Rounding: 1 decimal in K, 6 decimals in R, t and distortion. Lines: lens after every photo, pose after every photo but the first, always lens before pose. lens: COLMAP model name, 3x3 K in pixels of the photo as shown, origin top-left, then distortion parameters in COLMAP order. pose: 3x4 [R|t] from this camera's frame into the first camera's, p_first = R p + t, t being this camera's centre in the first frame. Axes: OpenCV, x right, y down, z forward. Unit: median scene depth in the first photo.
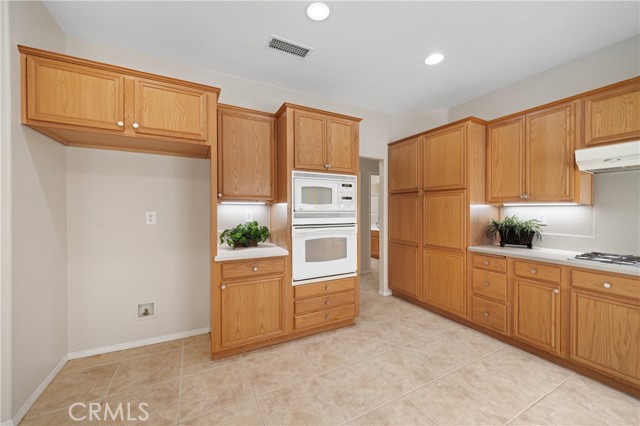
lens RADIAL K [[242.3, 0, 320.0], [0, 242.3, 213.0], [0, 0, 1]] dist [-0.001804, -0.000181]
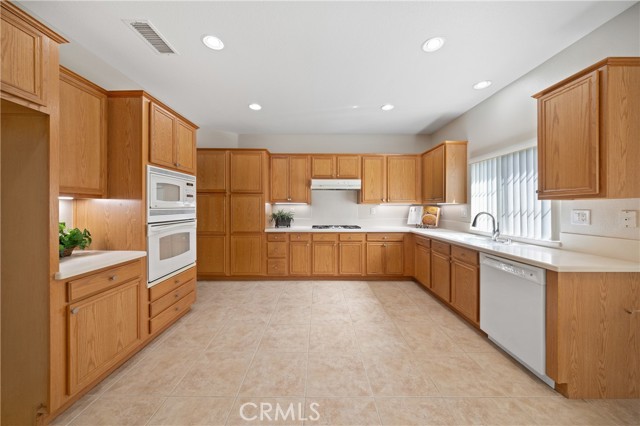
lens RADIAL K [[223.5, 0, 308.2], [0, 223.5, 207.2], [0, 0, 1]] dist [0.011944, -0.006614]
pose [[0.484551, -0.003687, 0.874755, -0.554564], [0.008846, 0.999961, -0.000686, -0.004962], [-0.874718, 0.008071, 0.484564, 0.035204]]
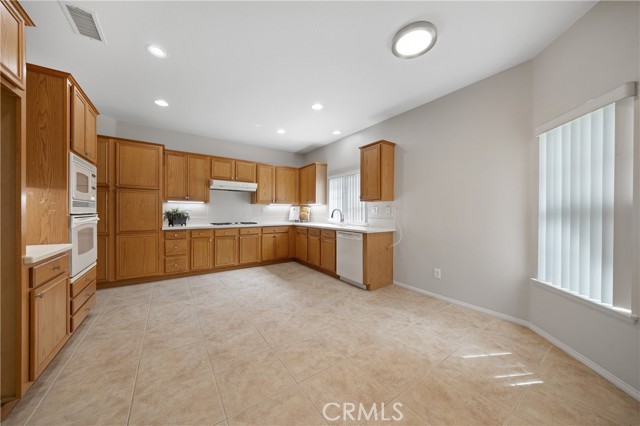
lens RADIAL K [[235.2, 0, 320.0], [0, 235.2, 213.0], [0, 0, 1]] dist [0.000257, -0.000099]
pose [[-0.133385, -0.007356, 0.991037, -1.050123], [0.005555, 0.999951, 0.008170, 0.041494], [-0.991049, 0.006595, -0.133338, 0.204297]]
